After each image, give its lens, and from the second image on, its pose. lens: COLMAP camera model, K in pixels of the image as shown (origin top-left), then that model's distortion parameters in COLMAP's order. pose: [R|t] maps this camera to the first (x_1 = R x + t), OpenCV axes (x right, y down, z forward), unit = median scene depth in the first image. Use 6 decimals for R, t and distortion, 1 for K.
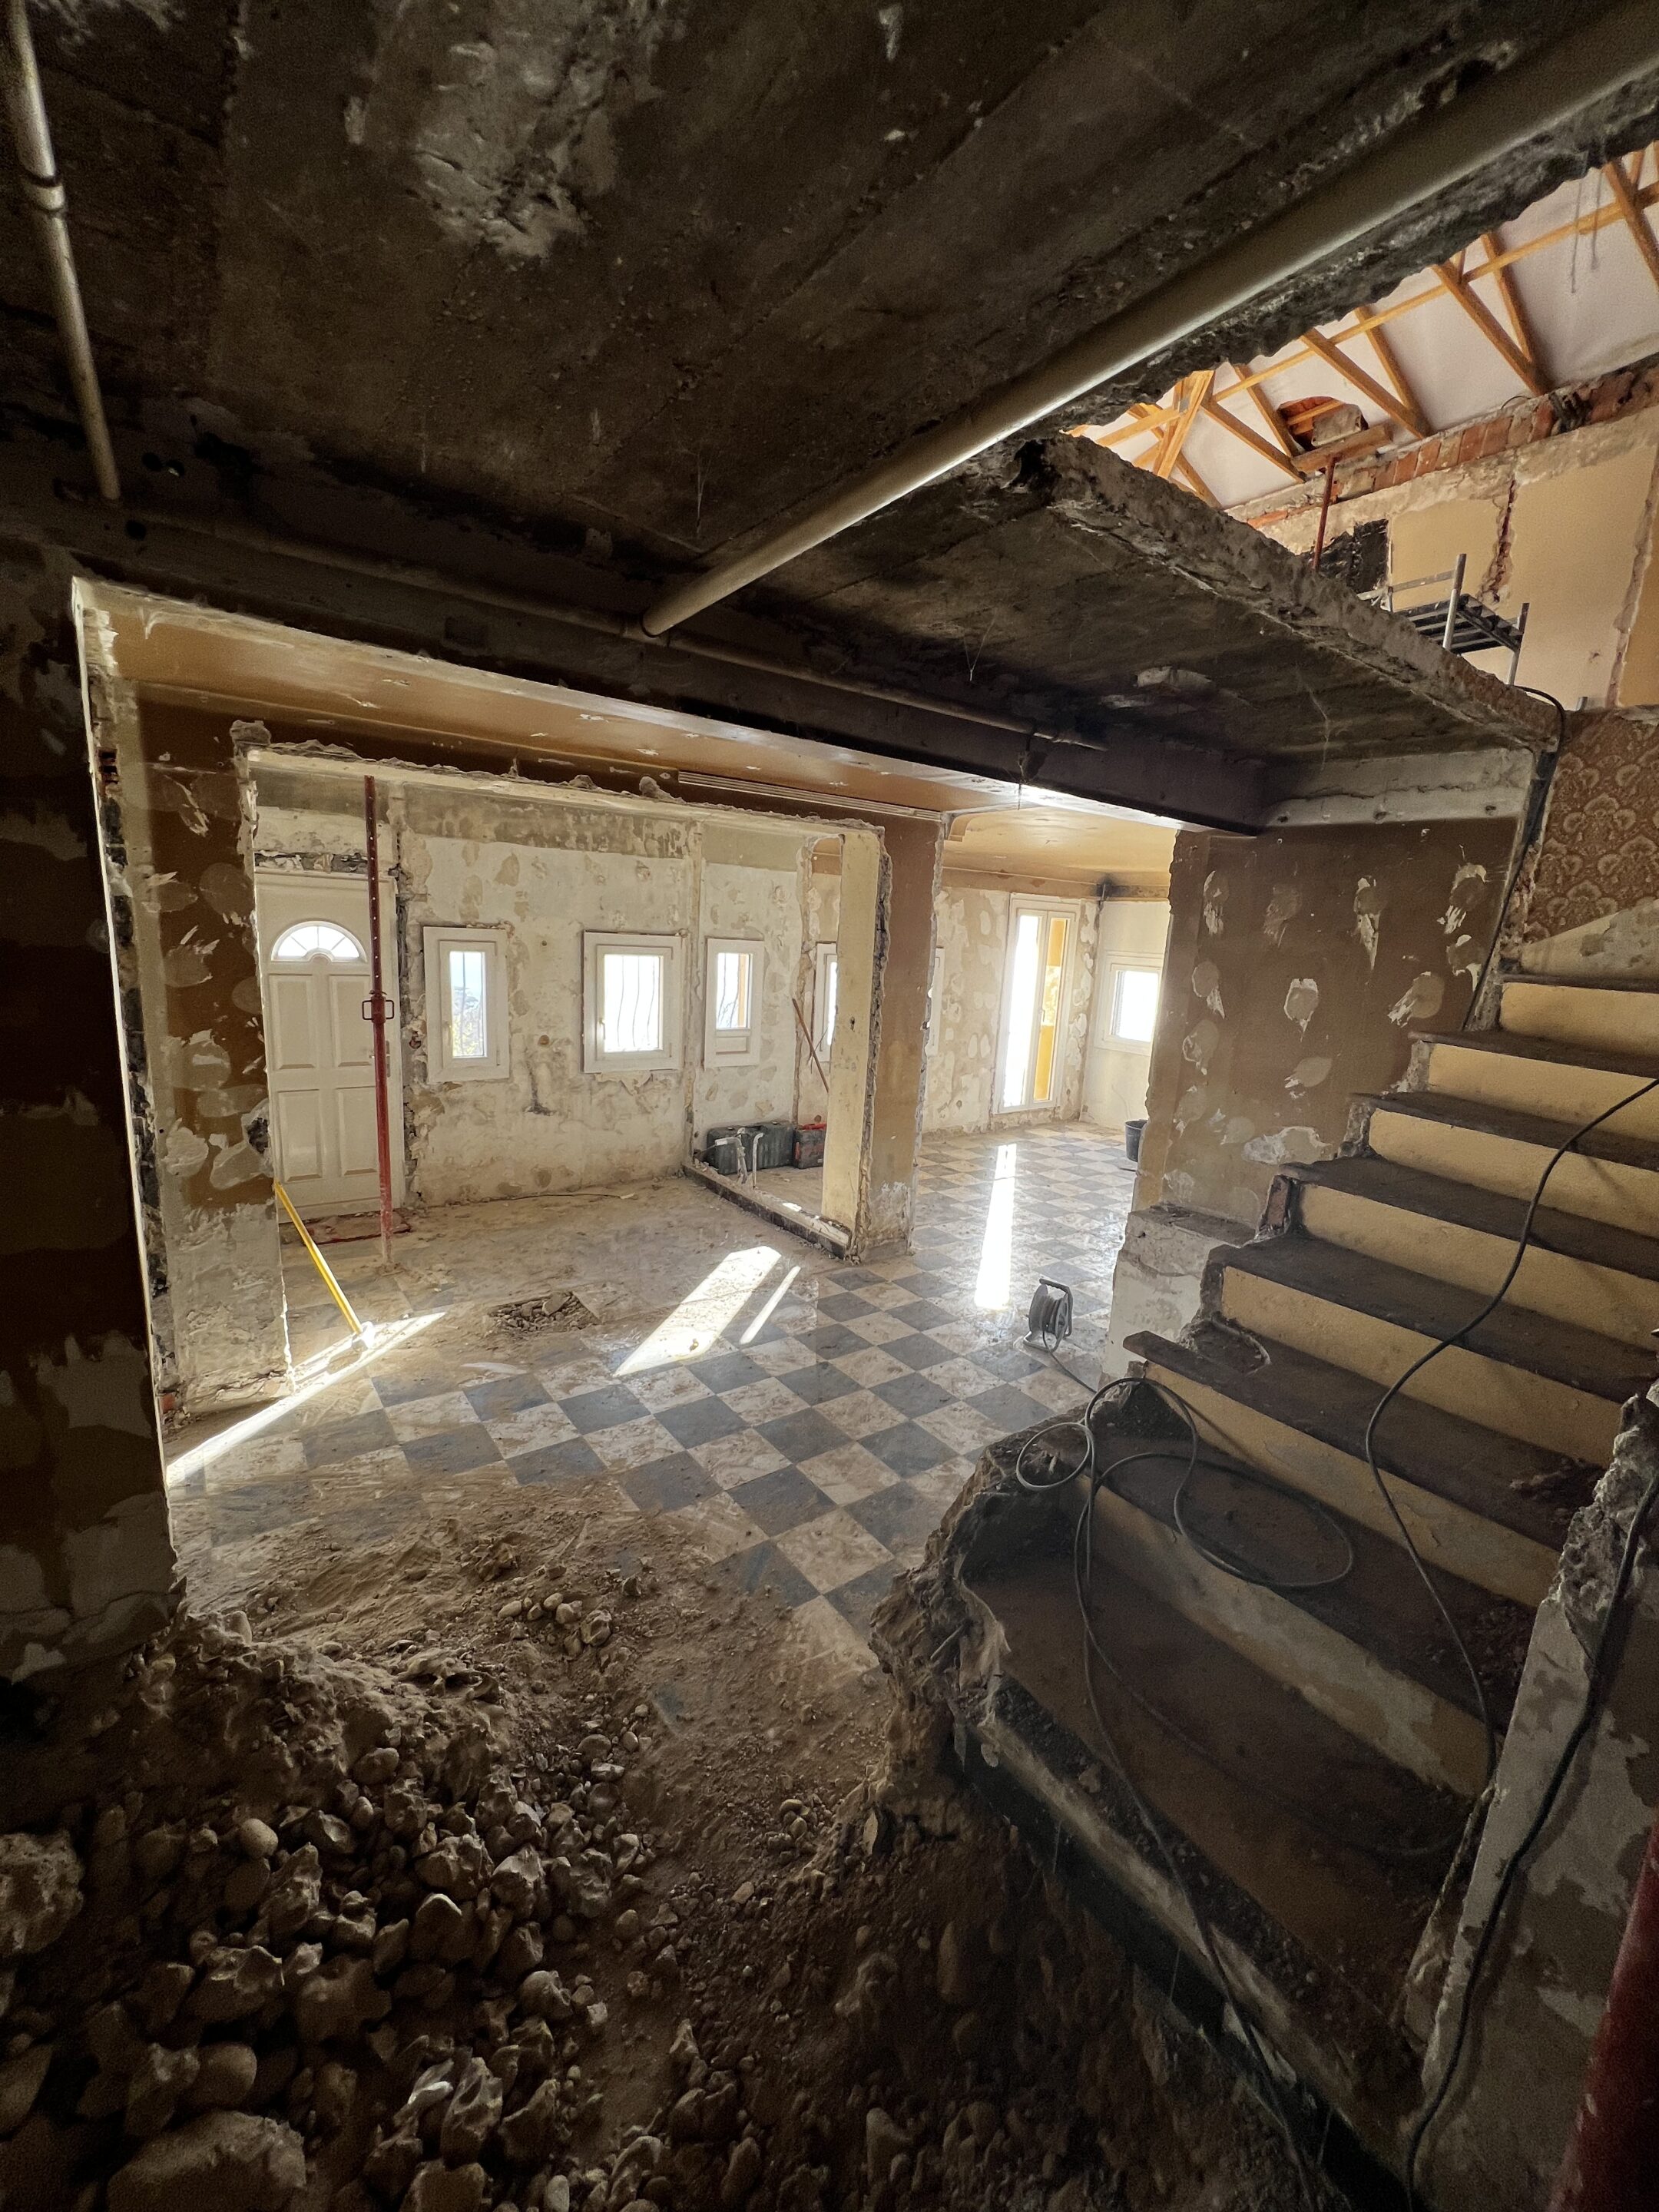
lens RADIAL K [[880.3, 0, 840.6], [0, 880.3, 1109.0], [0, 0, 1]] dist [-0.002202, -0.000223]
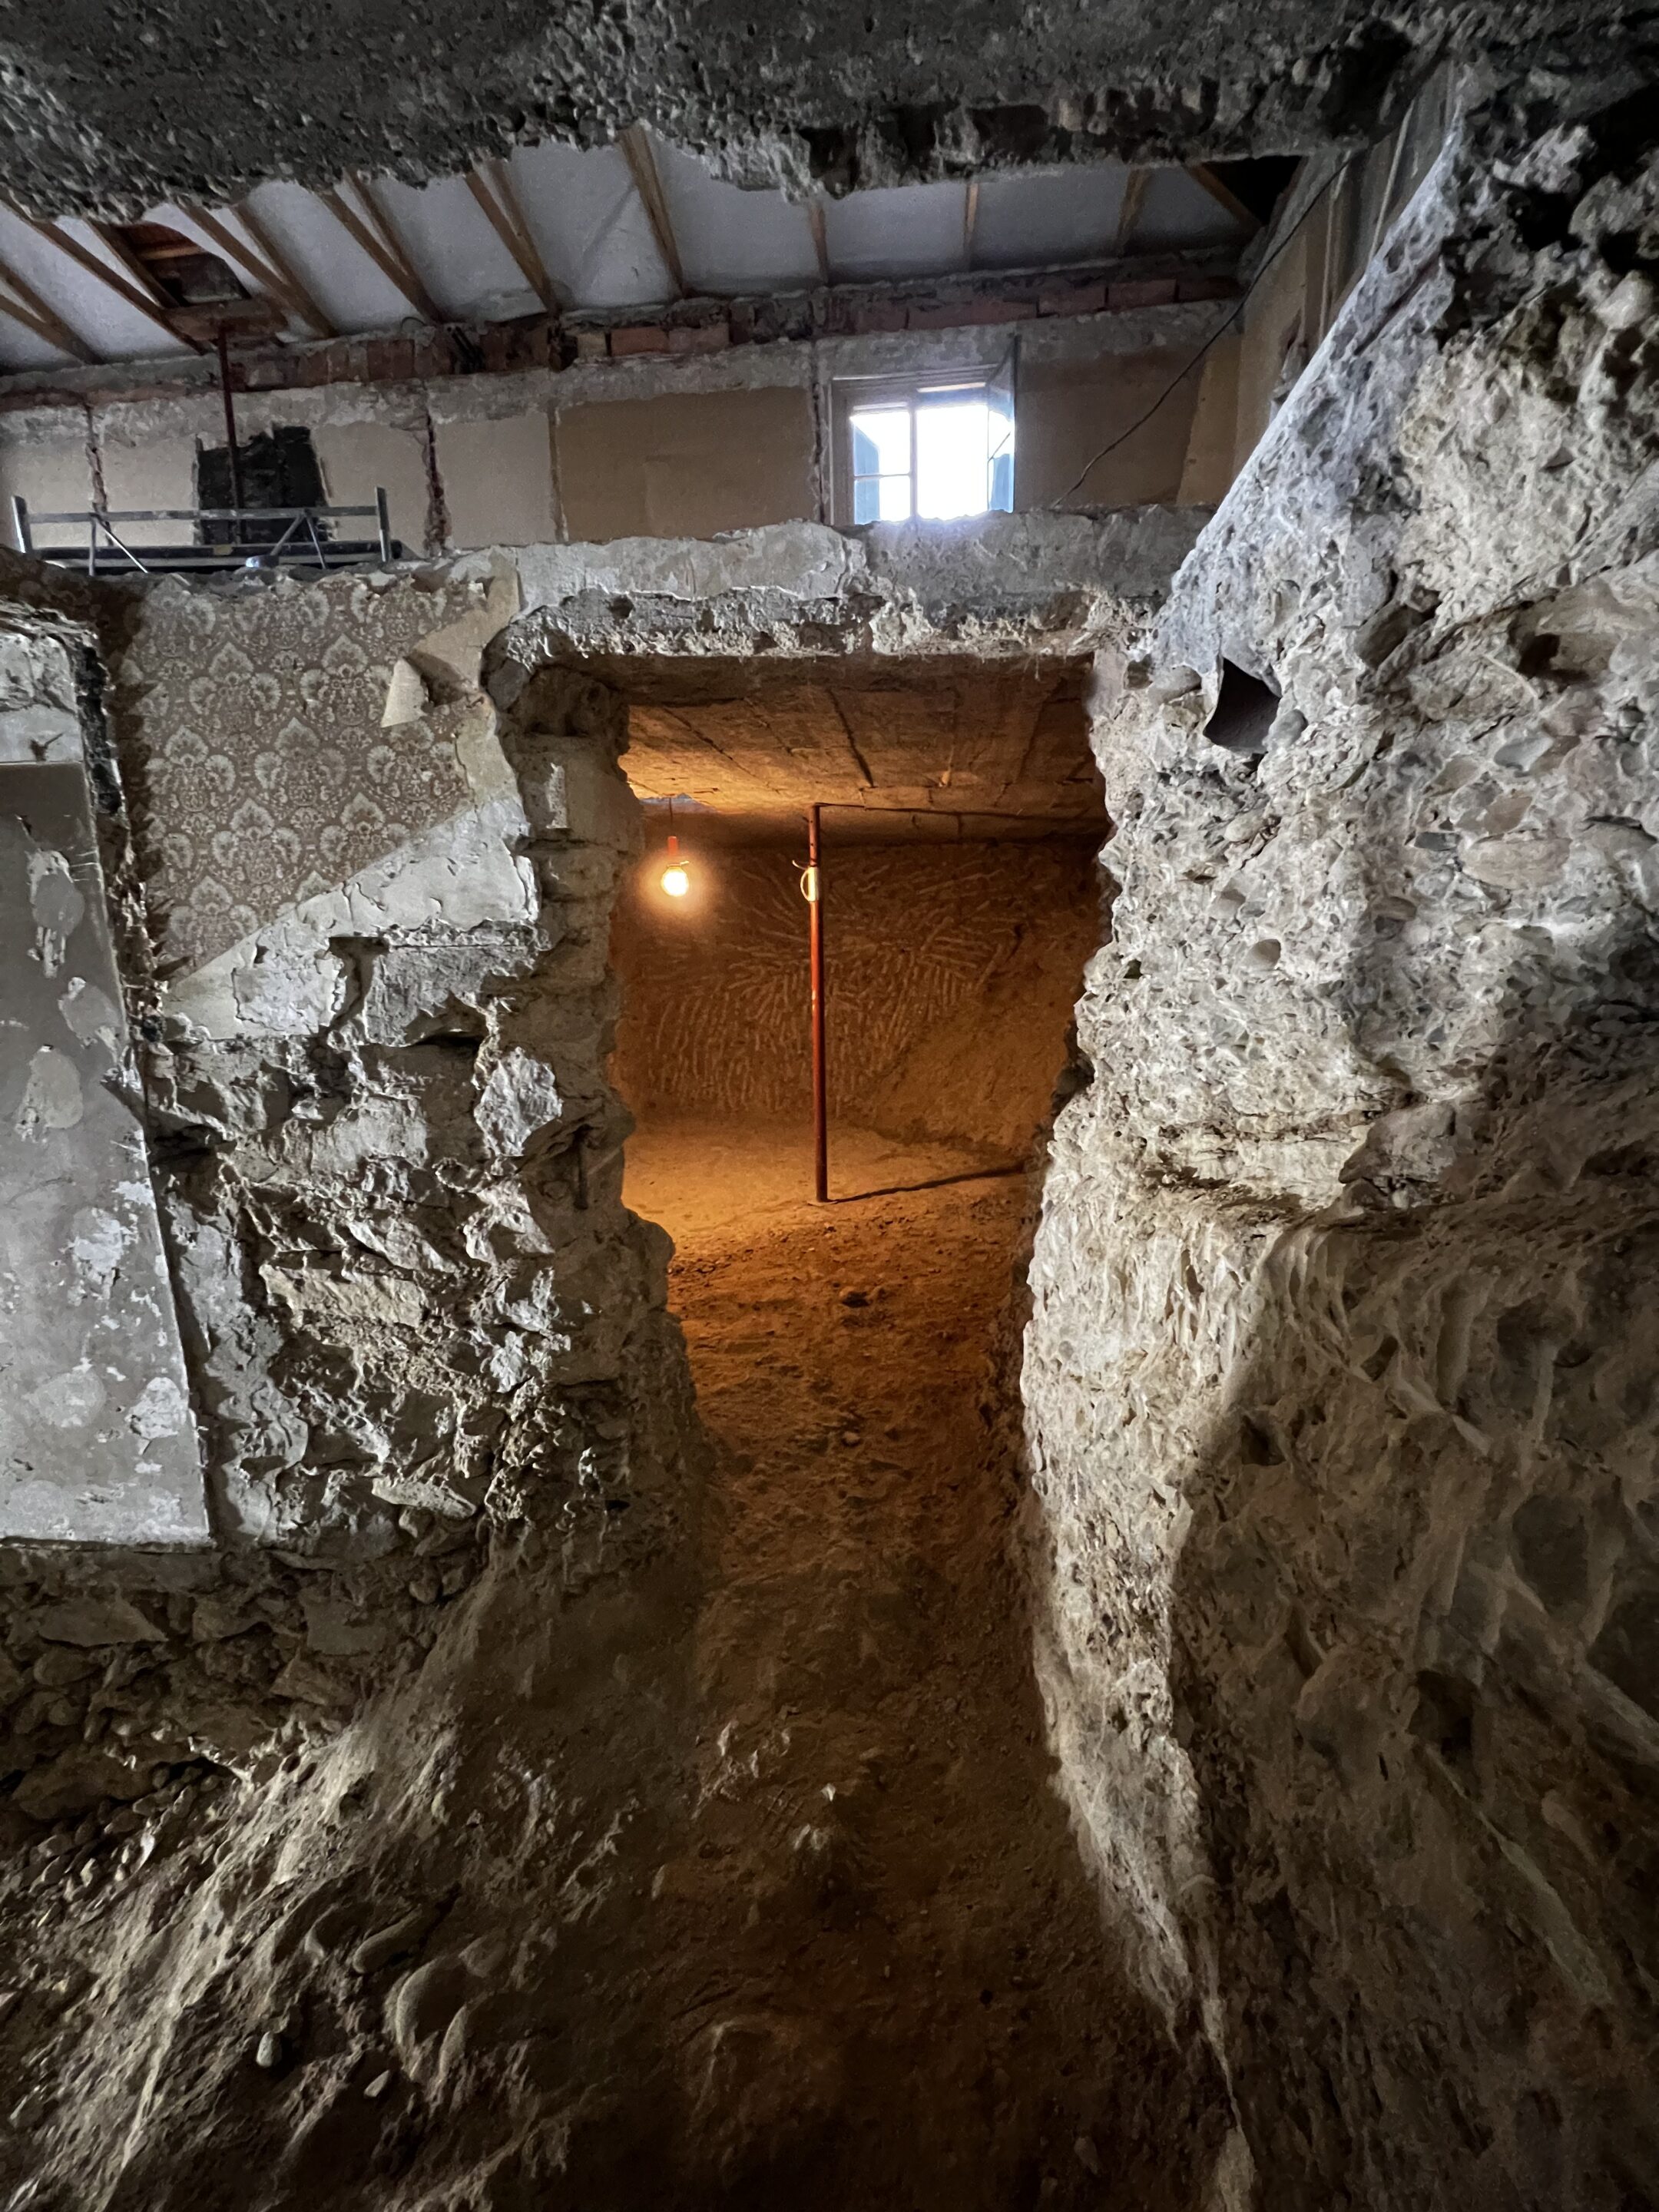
lens RADIAL K [[880.3, 0, 836.3], [0, 880.3, 1106.7], [0, 0, 1]] dist [-0.002202, -0.000223]
pose [[0.693979, -0.204622, 0.690307, 0.279607], [0.194945, 0.976354, 0.093430, -0.032832], [-0.693101, 0.069734, 0.717459, 0.116784]]
